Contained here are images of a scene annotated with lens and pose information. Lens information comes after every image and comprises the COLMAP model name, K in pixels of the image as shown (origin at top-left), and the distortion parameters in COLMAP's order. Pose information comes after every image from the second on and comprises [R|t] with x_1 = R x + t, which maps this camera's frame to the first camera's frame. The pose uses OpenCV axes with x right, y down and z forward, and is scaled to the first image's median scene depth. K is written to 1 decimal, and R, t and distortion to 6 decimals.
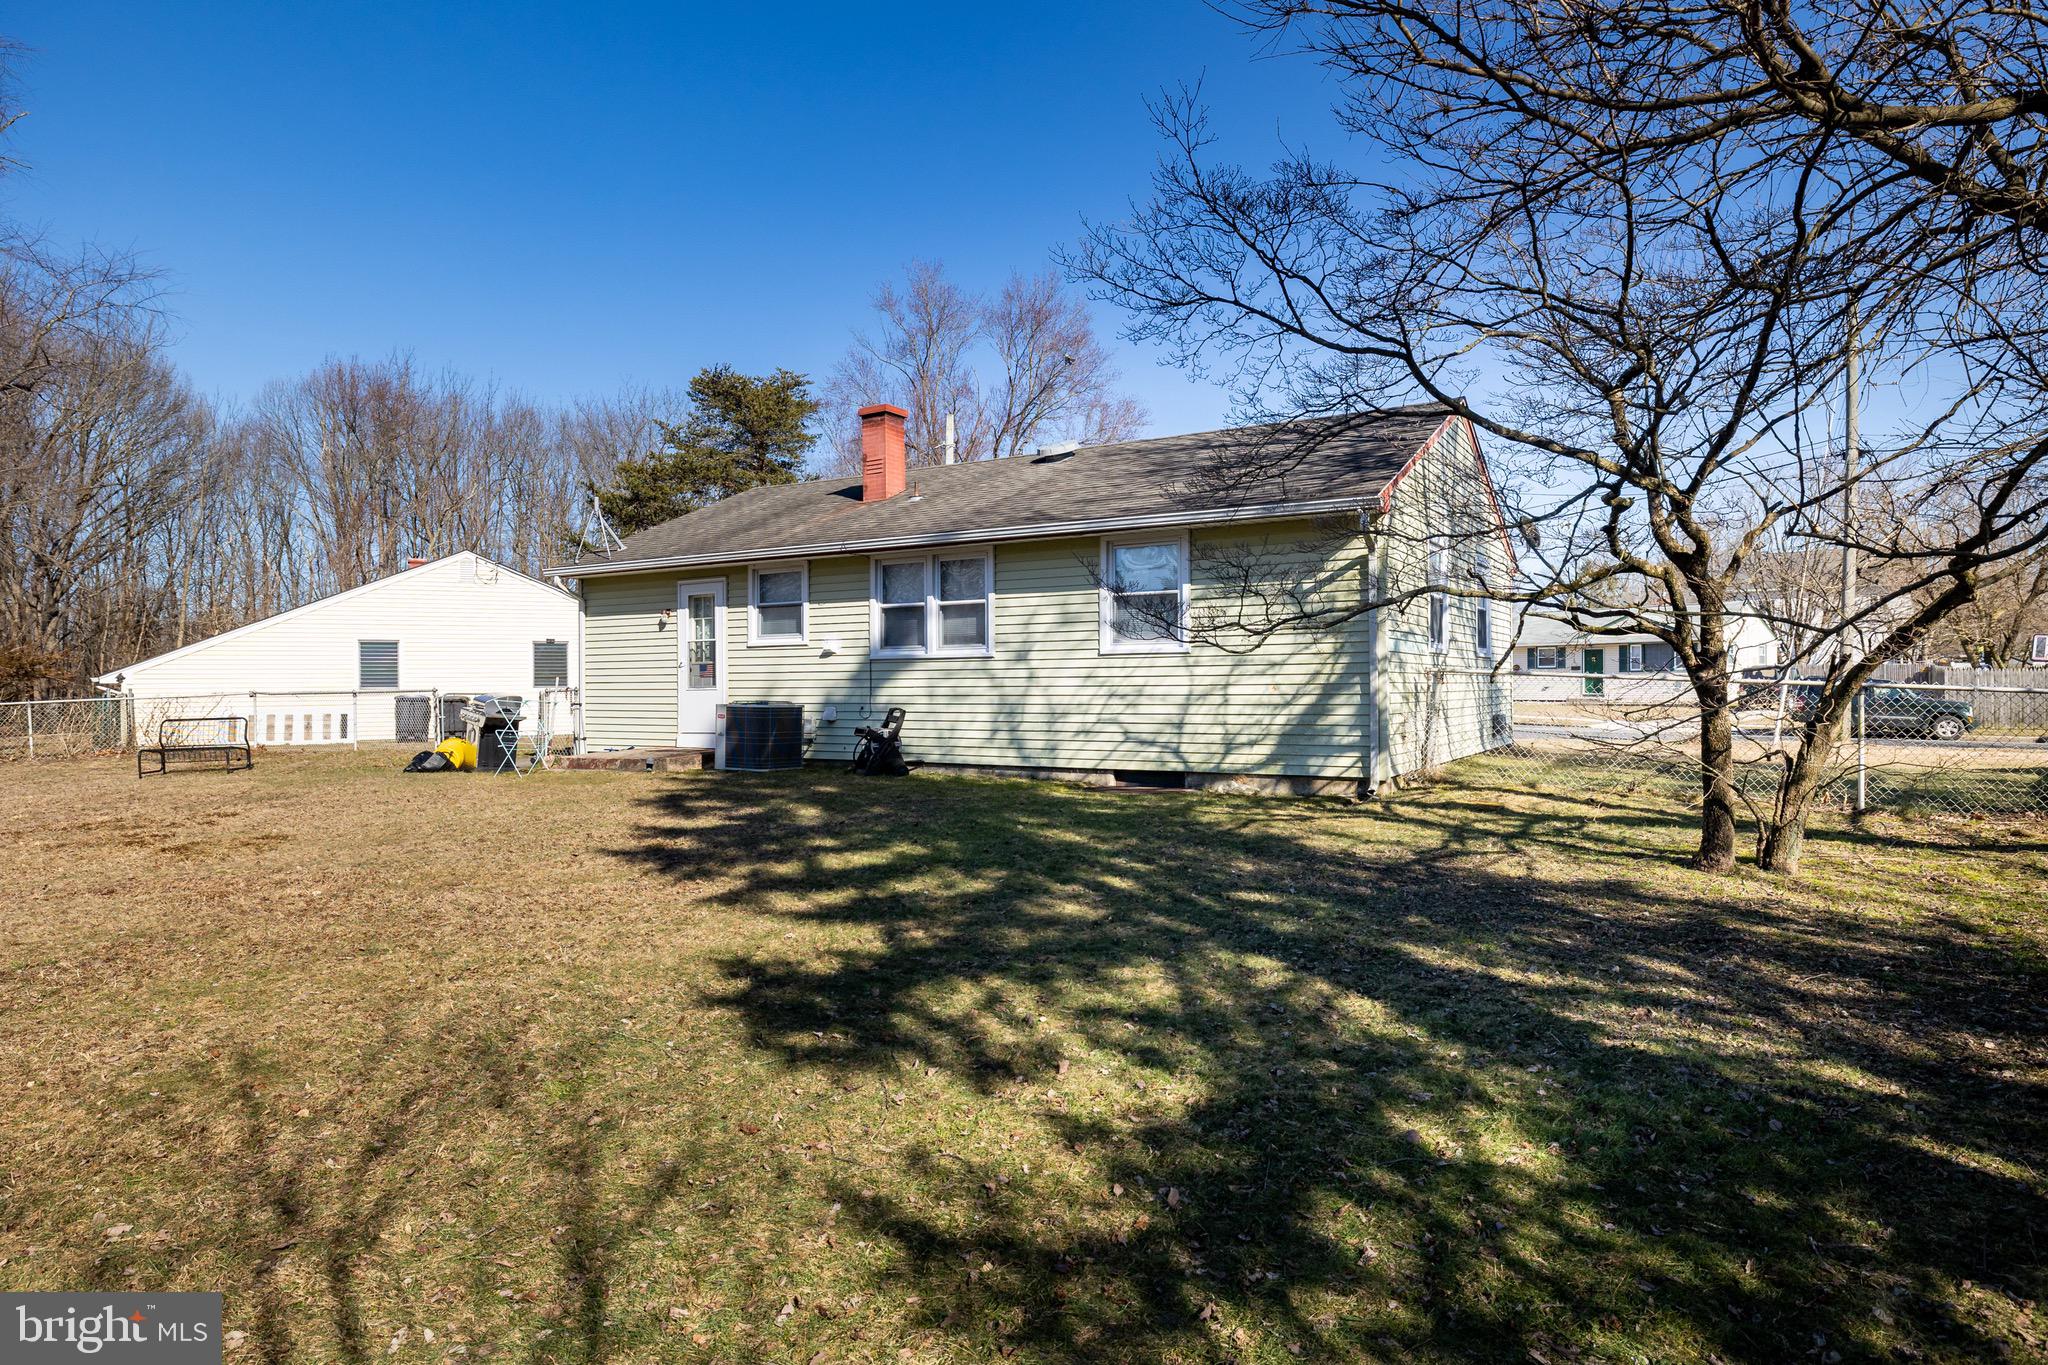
lens RADIAL K [[1191.6, 0, 1023.7], [0, 1191.6, 690.2], [0, 0, 1]] dist [0.000123, 0.000135]
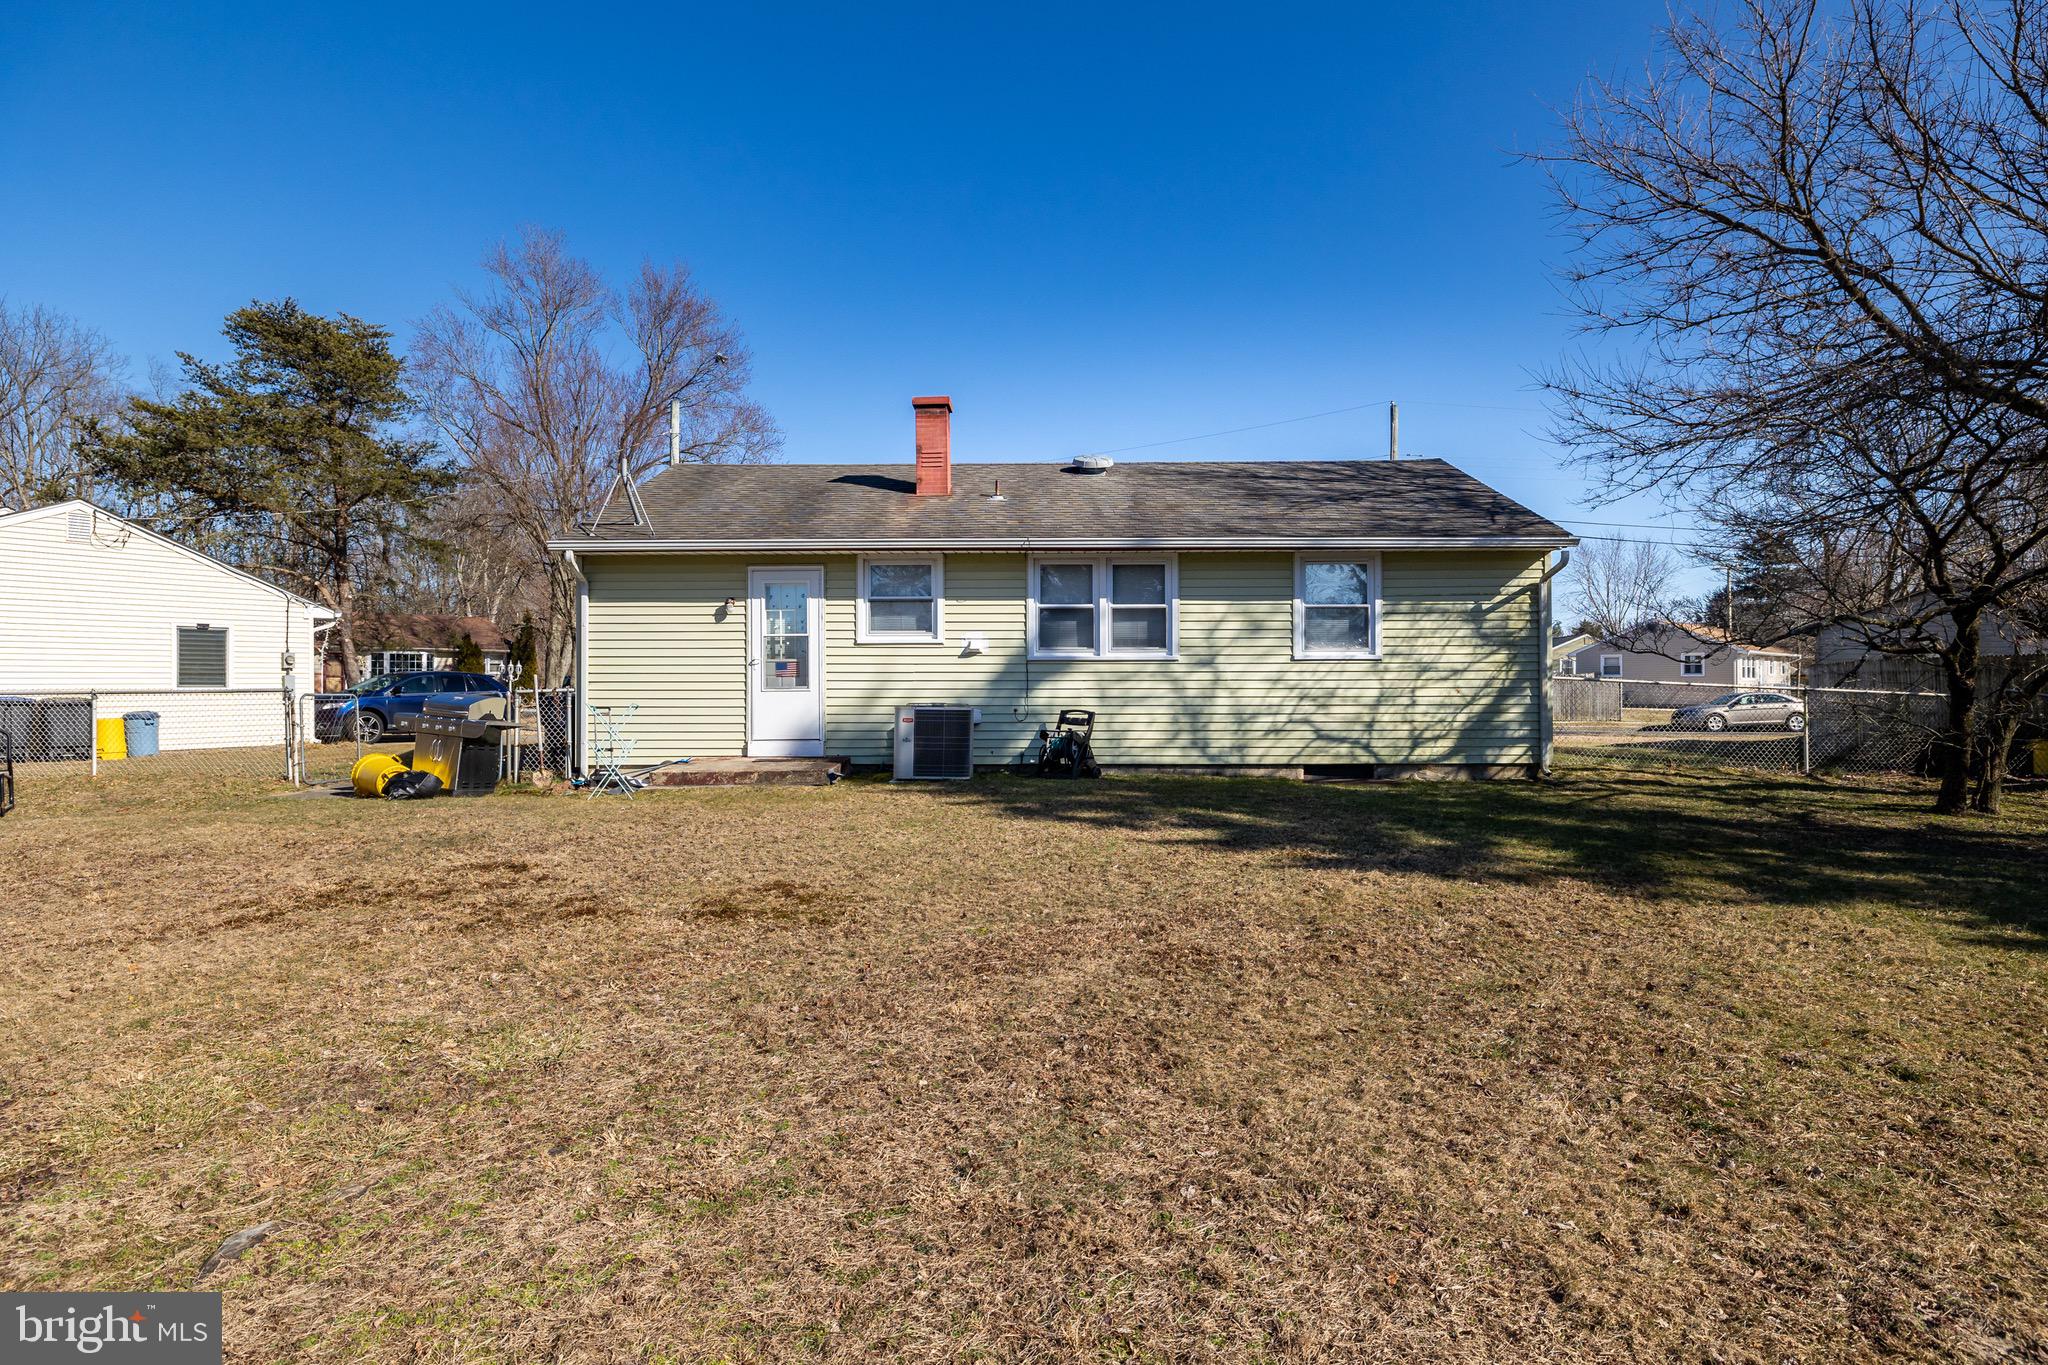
lens RADIAL K [[1108.5, 0, 1023.8], [0, 1108.5, 678.2], [0, 0, 1]] dist [-0.002822, -0.000595]
pose [[0.858382, 0.008757, 0.512937, -0.659522], [-0.002205, 0.999908, -0.013381, 0.001106], [-0.513007, 0.010354, 0.858322, 0.247916]]
